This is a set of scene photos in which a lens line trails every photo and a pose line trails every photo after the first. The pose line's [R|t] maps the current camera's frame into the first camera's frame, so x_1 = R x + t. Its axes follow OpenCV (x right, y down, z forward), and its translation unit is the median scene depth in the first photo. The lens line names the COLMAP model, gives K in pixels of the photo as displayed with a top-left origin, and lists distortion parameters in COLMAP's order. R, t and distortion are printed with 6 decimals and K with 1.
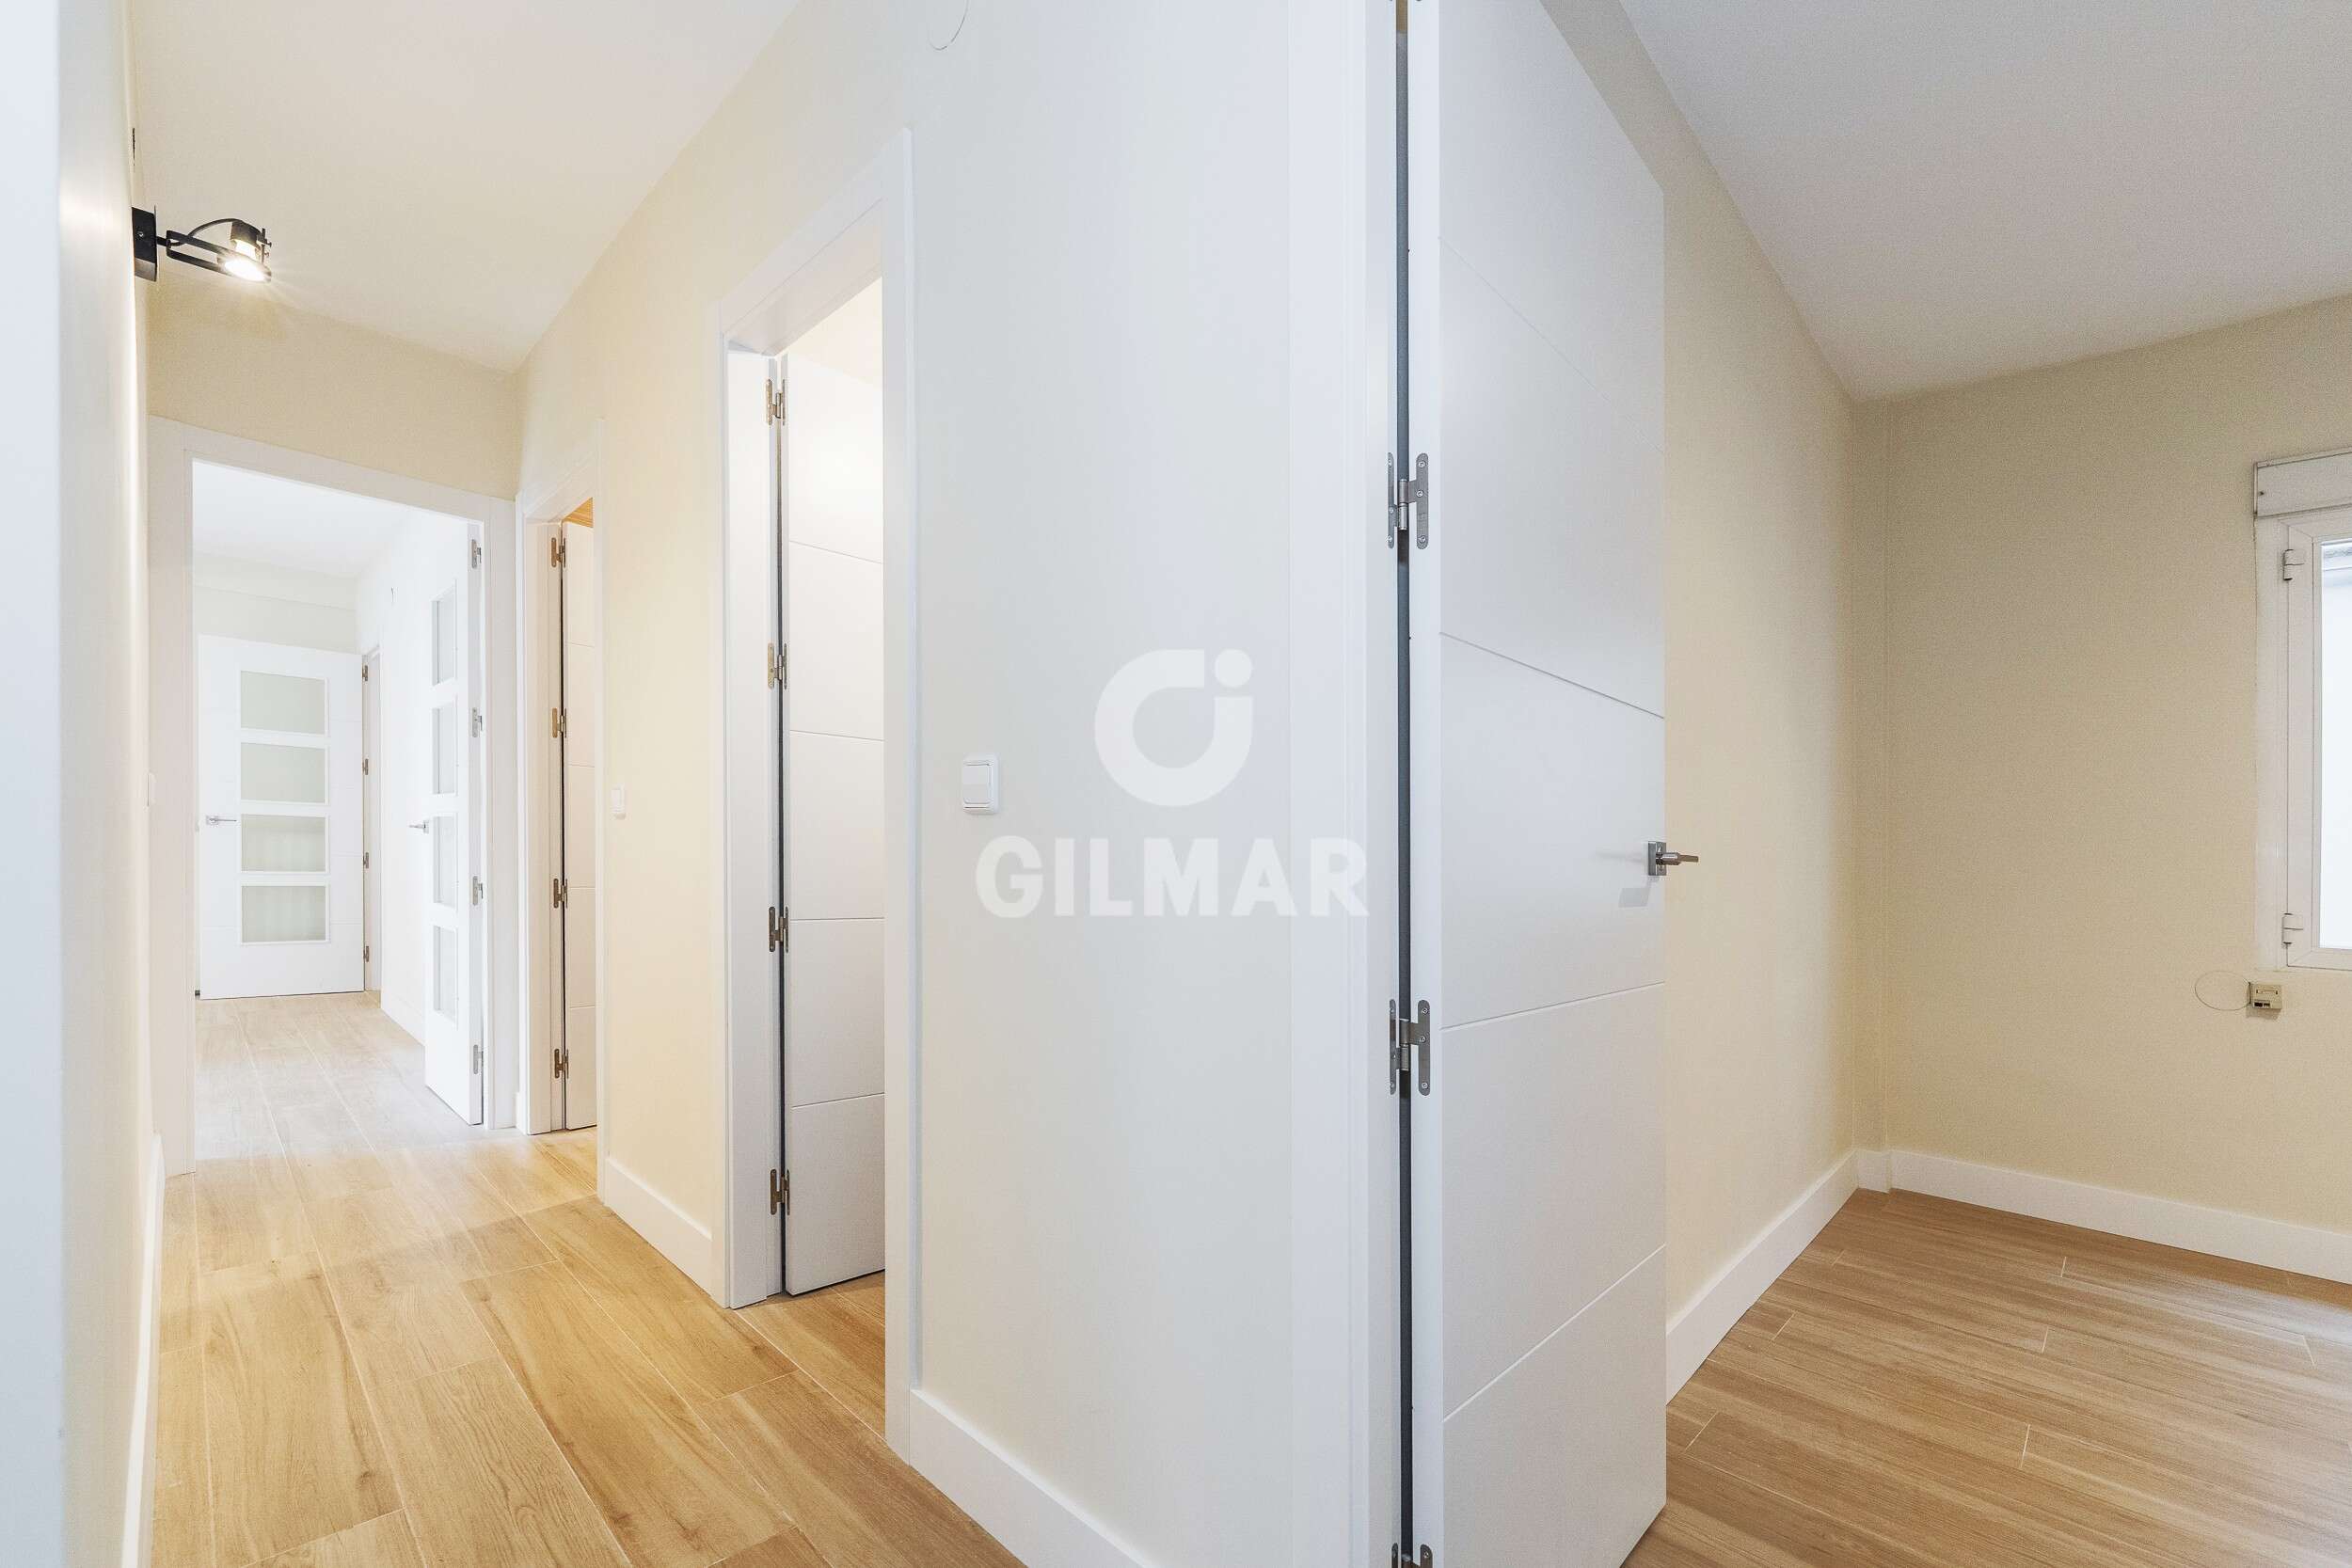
lens RADIAL K [[993.7, 0, 1164.5], [0, 993.7, 820.6], [0, 0, 1]] dist [0.000621, -0.000689]
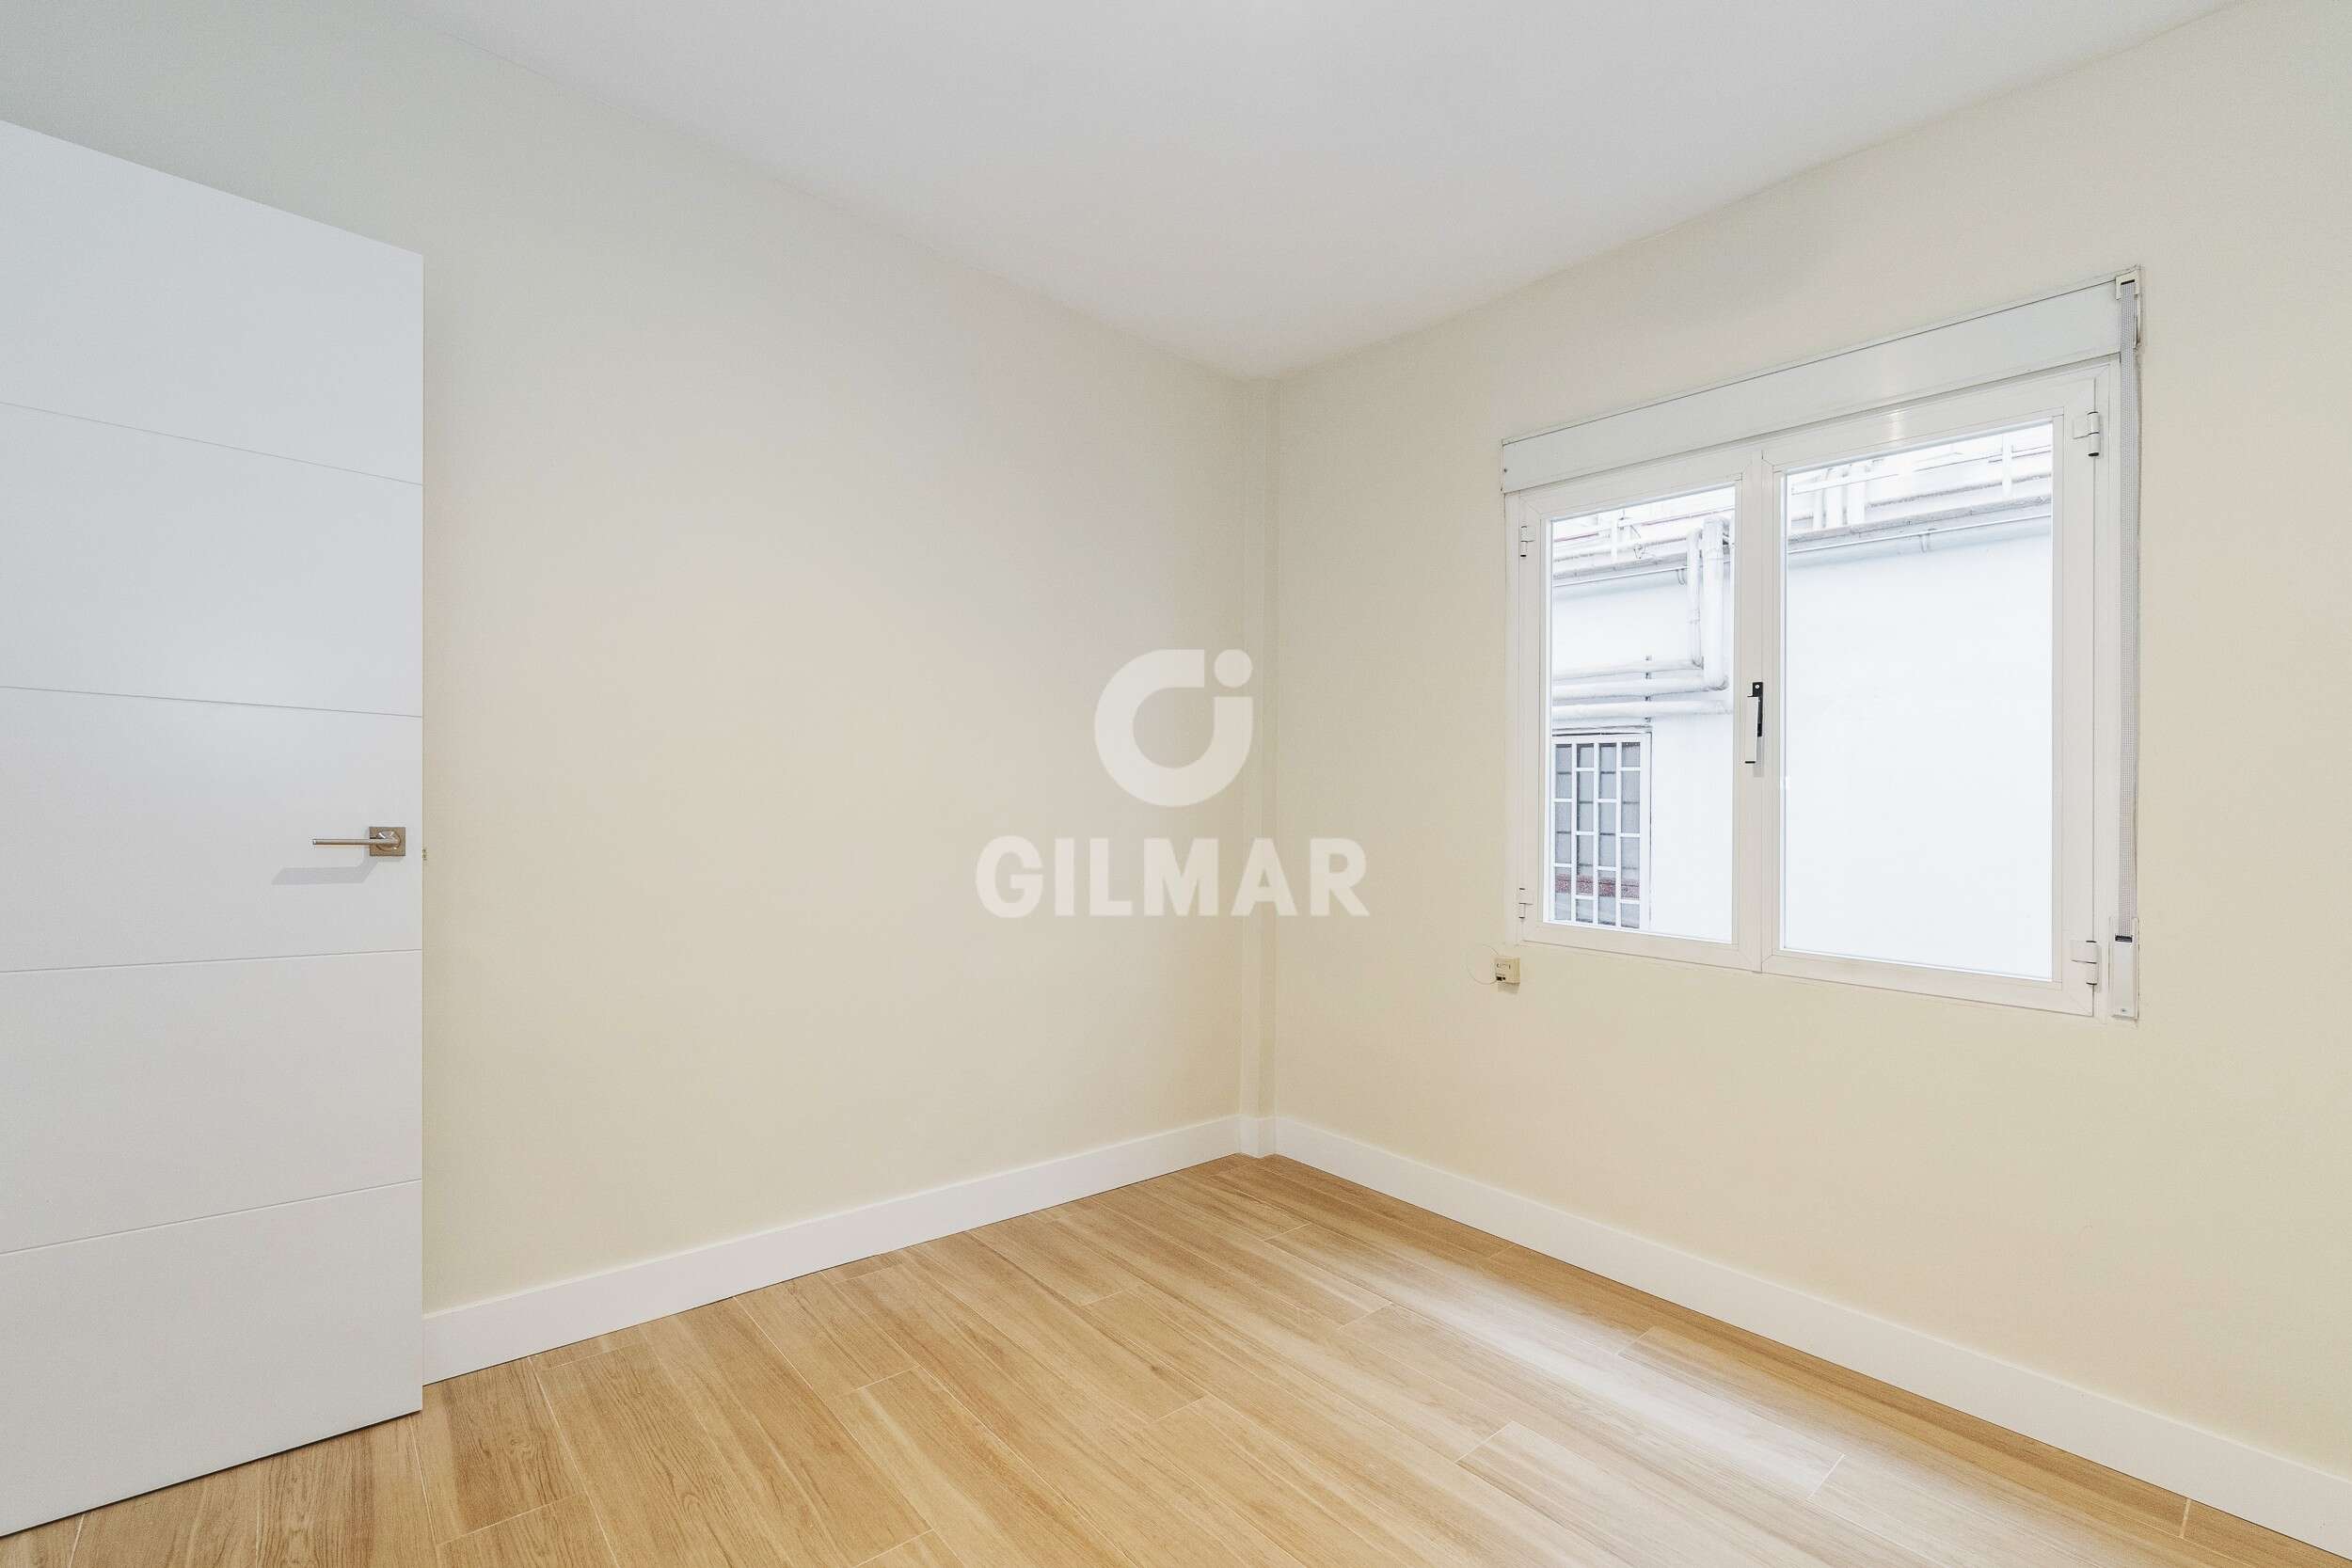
lens RADIAL K [[993.7, 0, 1143.9], [0, 993.7, 781.4], [0, 0, 1]] dist [0.000621, -0.000689]
pose [[0.996359, -0.003444, -0.085188, 0.844172], [0.003265, 0.999992, -0.002239, -0.013972], [0.085195, 0.001953, 0.996362, -0.035126]]
